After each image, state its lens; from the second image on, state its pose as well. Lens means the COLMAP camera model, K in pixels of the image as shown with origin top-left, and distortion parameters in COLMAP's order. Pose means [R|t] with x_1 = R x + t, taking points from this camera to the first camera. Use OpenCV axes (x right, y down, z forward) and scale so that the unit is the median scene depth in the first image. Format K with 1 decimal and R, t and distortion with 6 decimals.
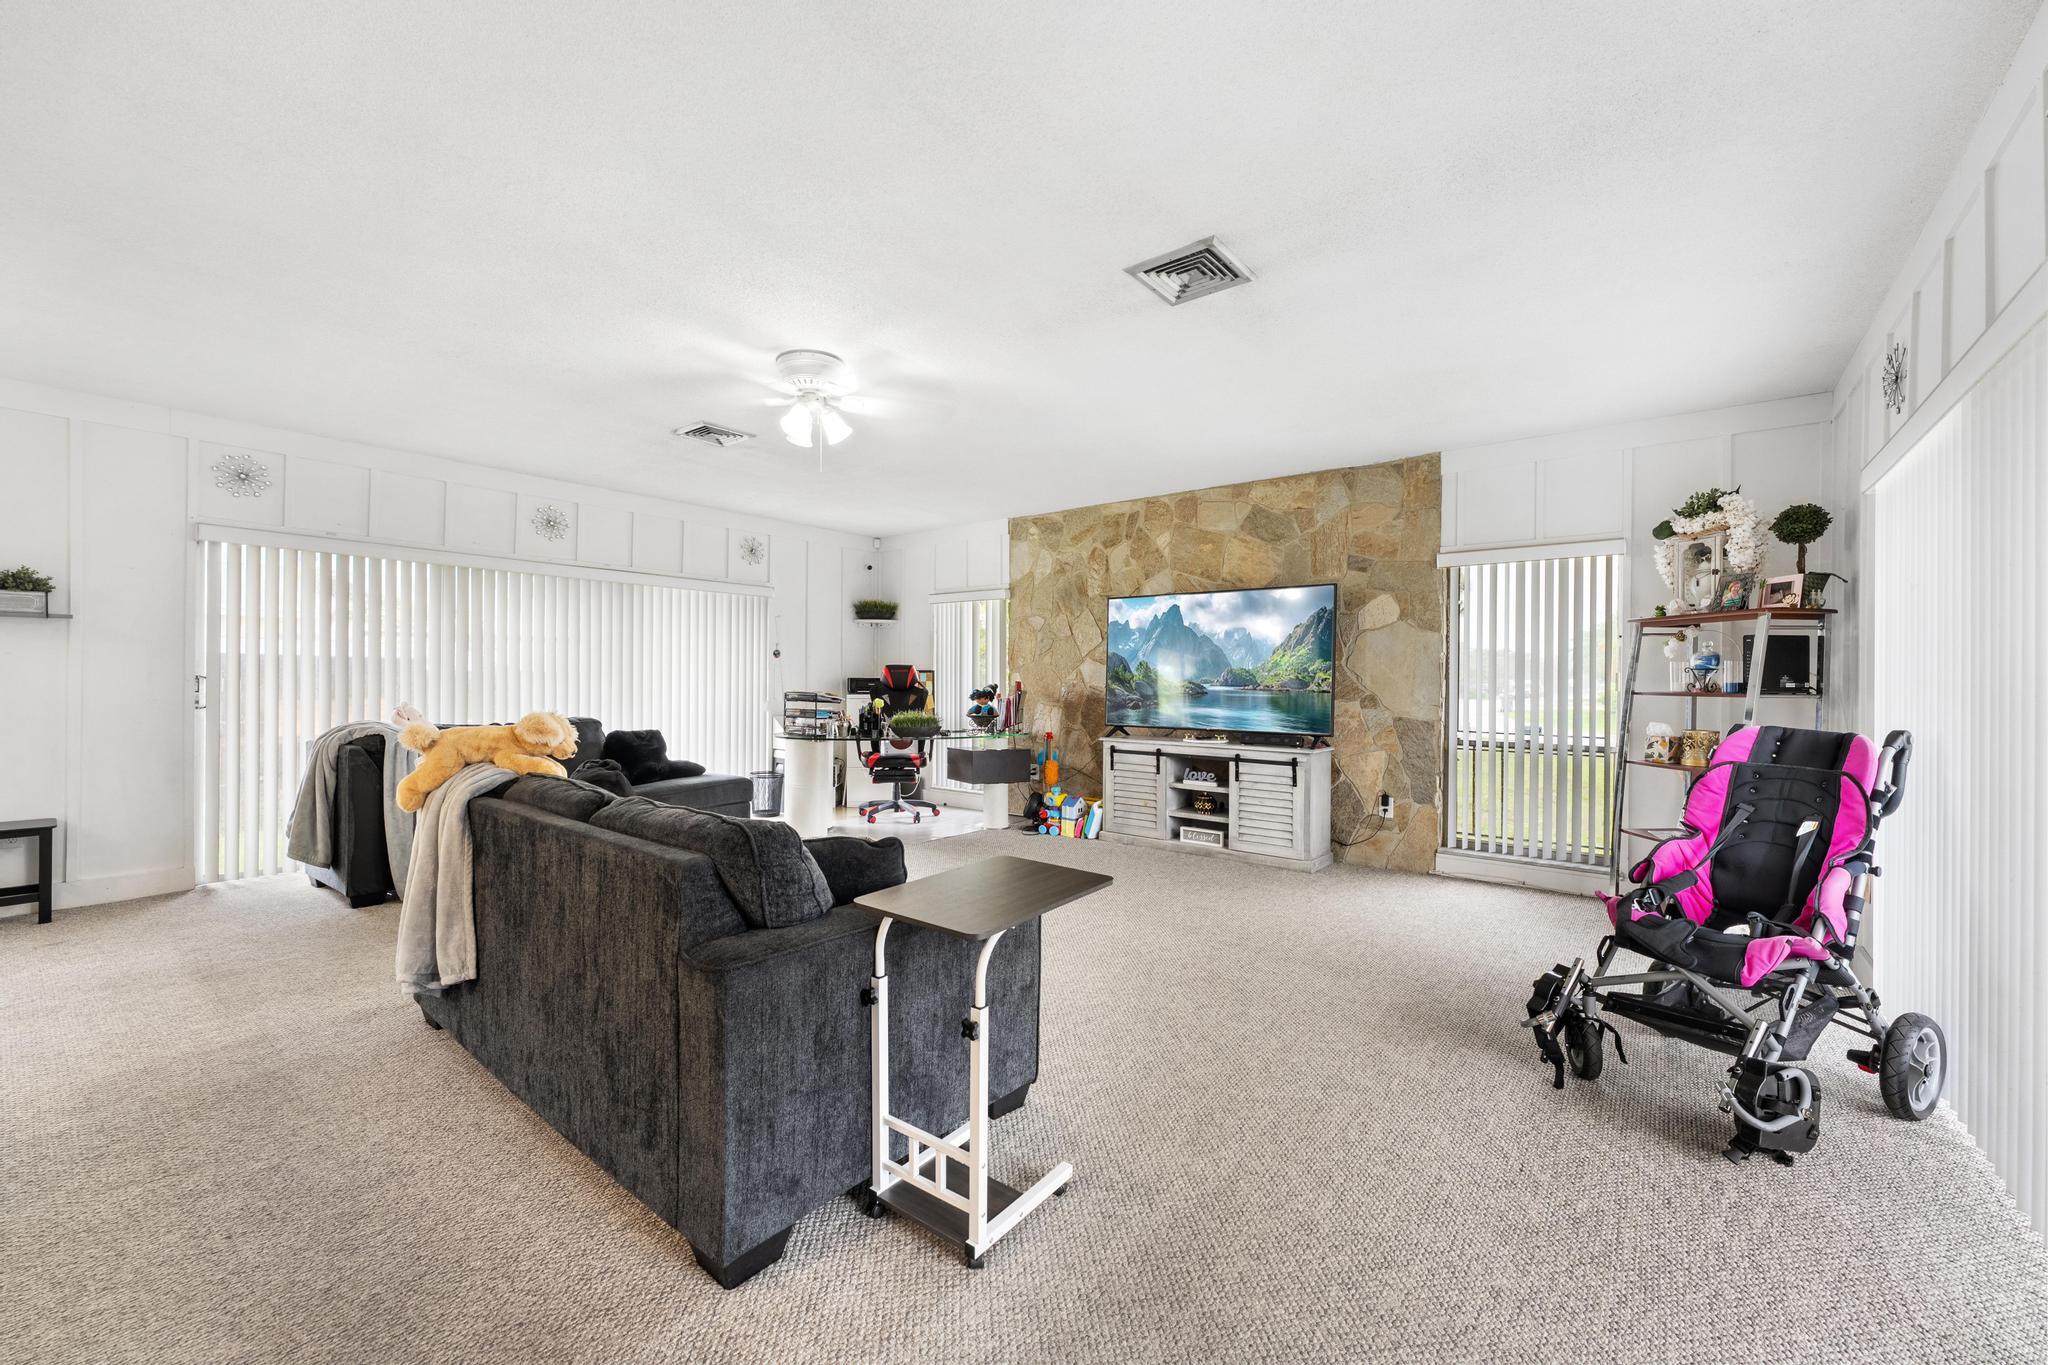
lens RADIAL K [[816.6, 0, 1024.0], [0, 816.6, 682.5], [0, 0, 1]] dist [0.000252, 0.000011]
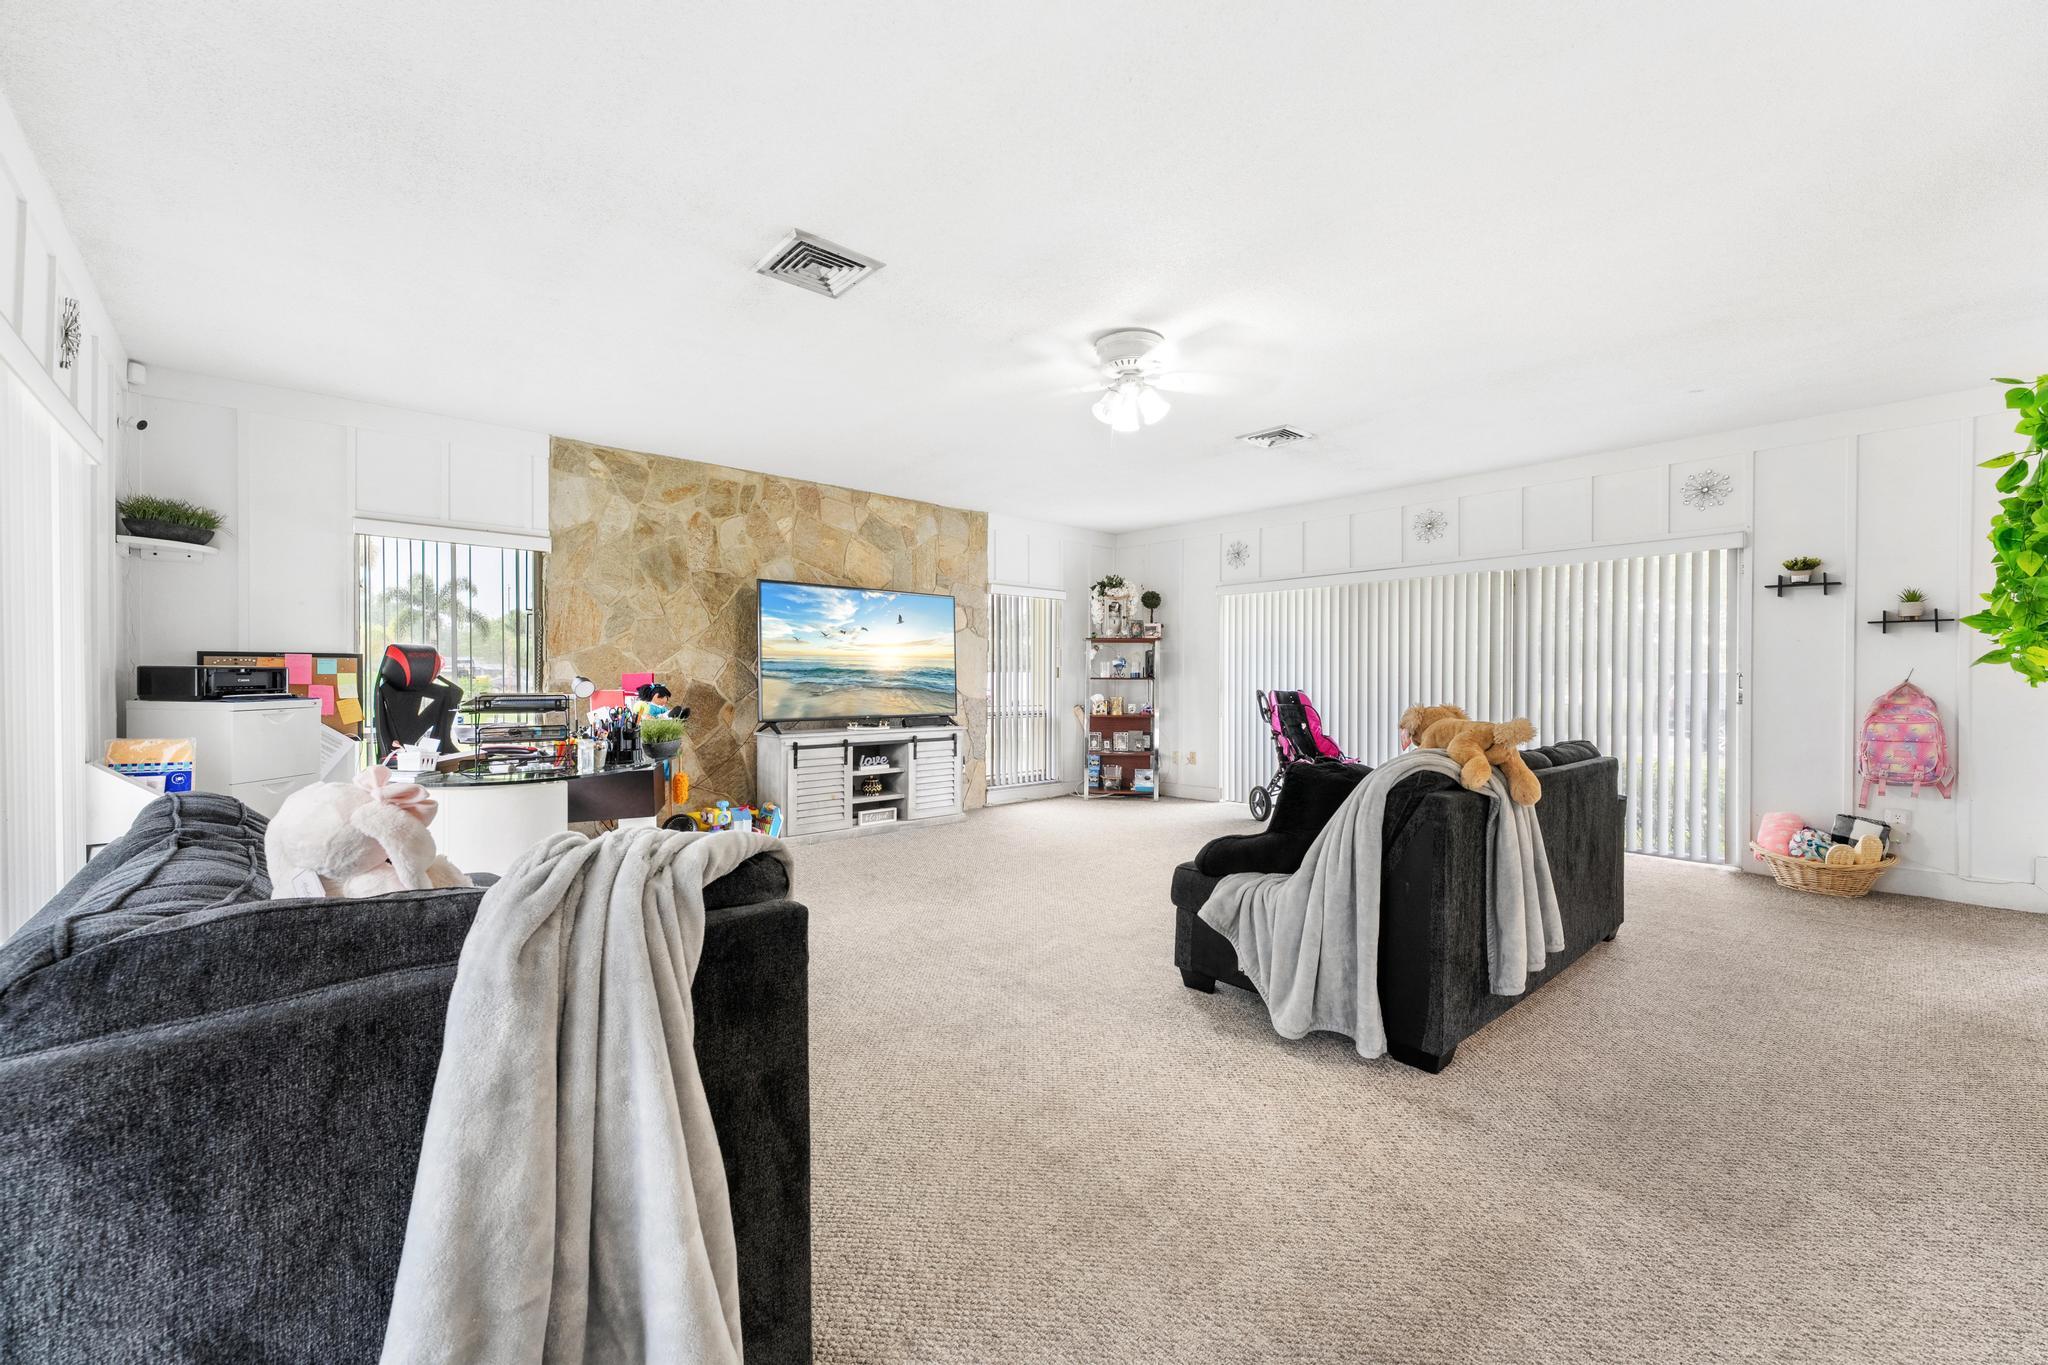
lens RADIAL K [[816.6, 0, 1024.0], [0, 816.6, 682.5], [0, 0, 1]] dist [0.000252, 0.000011]
pose [[0.164685, -0.017828, 0.986185, -0.798397], [-0.002683, 0.999825, 0.018523, -0.008795], [-0.986343, -0.005697, 0.164608, 0.619763]]
